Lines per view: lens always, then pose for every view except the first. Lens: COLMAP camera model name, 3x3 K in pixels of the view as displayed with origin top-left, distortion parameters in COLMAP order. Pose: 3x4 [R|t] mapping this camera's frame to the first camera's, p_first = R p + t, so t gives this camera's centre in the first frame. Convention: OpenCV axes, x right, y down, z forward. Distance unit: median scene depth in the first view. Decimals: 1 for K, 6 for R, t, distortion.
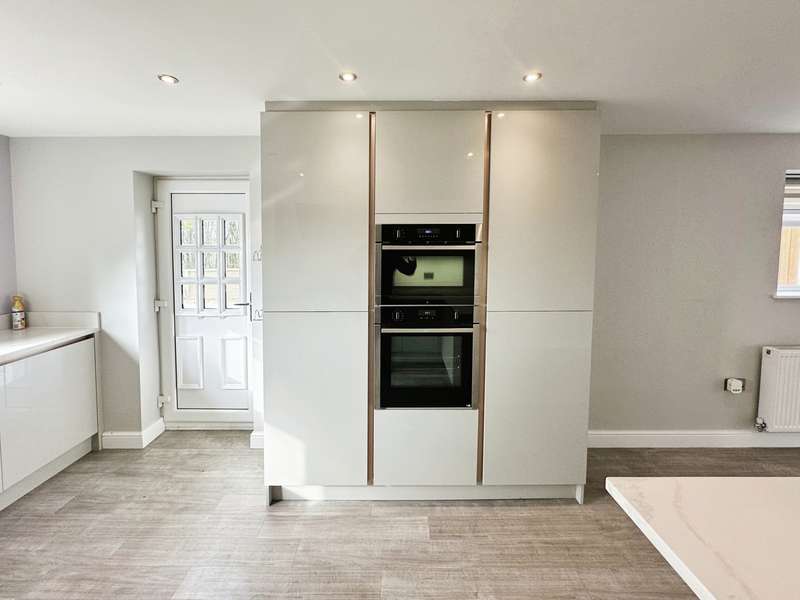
lens RADIAL K [[327.1, 0, 400.0], [0, 327.1, 281.4], [0, 0, 1]] dist [-0.001709, 0.000500]
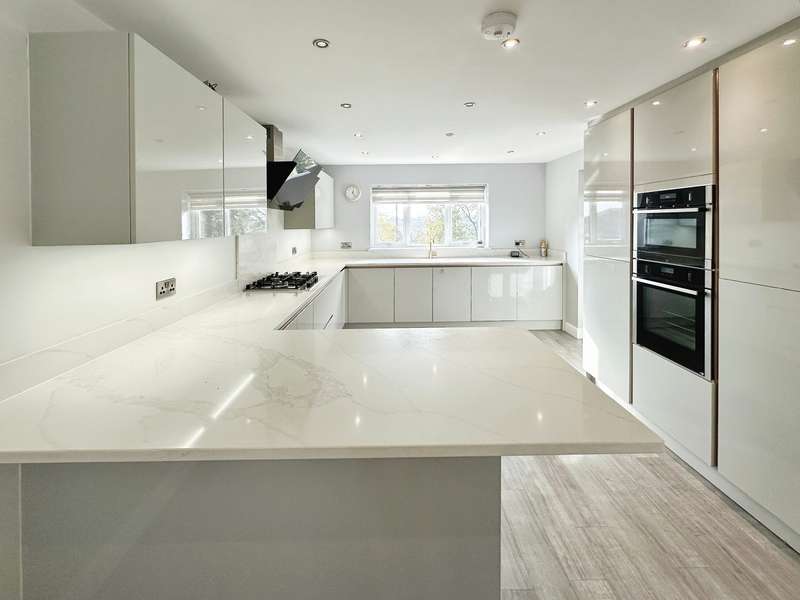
lens RADIAL K [[327.1, 0, 400.0], [0, 327.1, 281.4], [0, 0, 1]] dist [-0.001709, 0.000500]
pose [[0.016842, 0.175371, -0.984358, 1.122504], [-0.060882, 0.982851, 0.174061, -0.005404], [0.998003, 0.056998, 0.027230, 0.062407]]
